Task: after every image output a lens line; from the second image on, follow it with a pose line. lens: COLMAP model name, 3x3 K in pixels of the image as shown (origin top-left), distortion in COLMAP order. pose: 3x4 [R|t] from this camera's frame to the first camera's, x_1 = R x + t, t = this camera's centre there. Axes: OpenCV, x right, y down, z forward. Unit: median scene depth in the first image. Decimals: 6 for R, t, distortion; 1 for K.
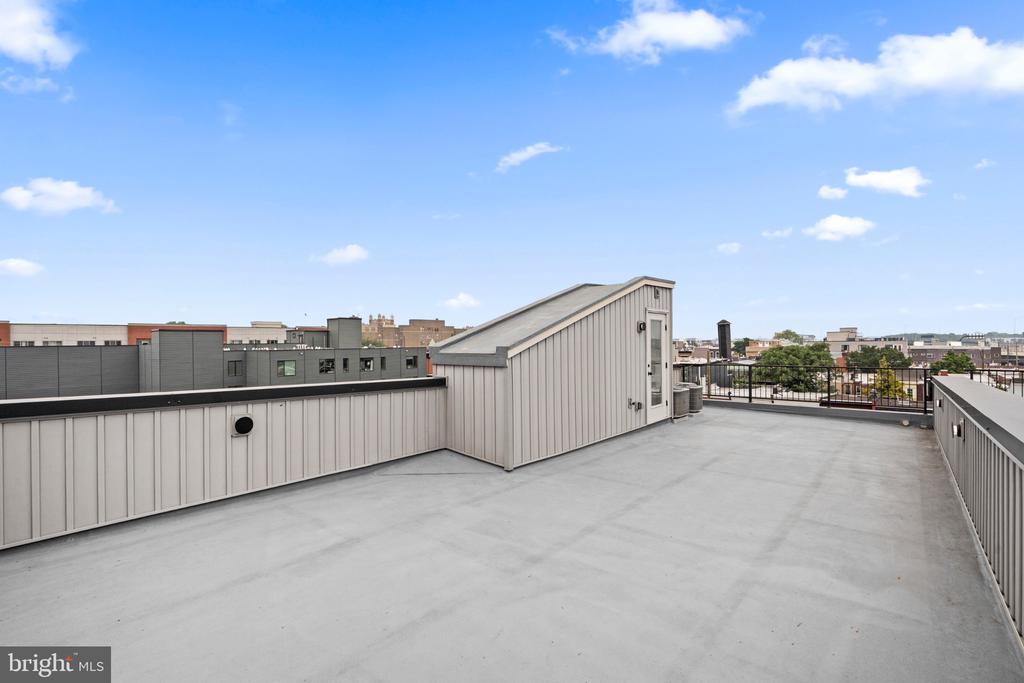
lens RADIAL K [[468.3, 0, 512.9], [0, 468.3, 343.0], [0, 0, 1]] dist [-0.003662, 0.002682]
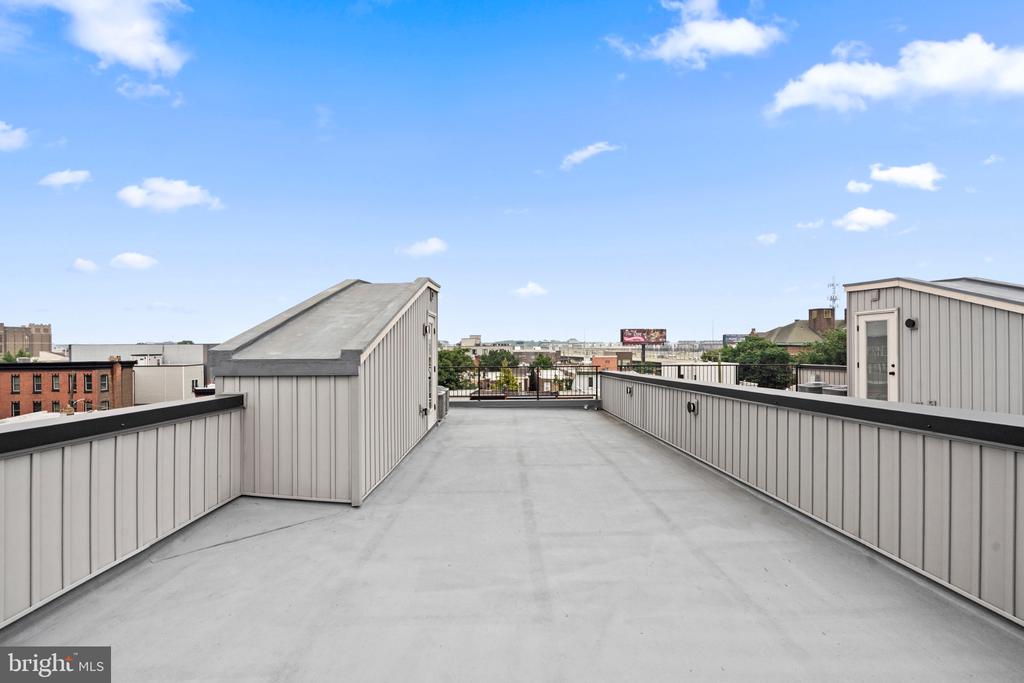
lens RADIAL K [[468.3, 0, 512.4], [0, 468.3, 346.7], [0, 0, 1]] dist [-0.003662, 0.002682]
pose [[0.754017, 0.002447, 0.656850, -0.194625], [-0.001481, 0.999997, -0.002024, 0.001951], [-0.656853, 0.000553, 0.754019, 0.133883]]
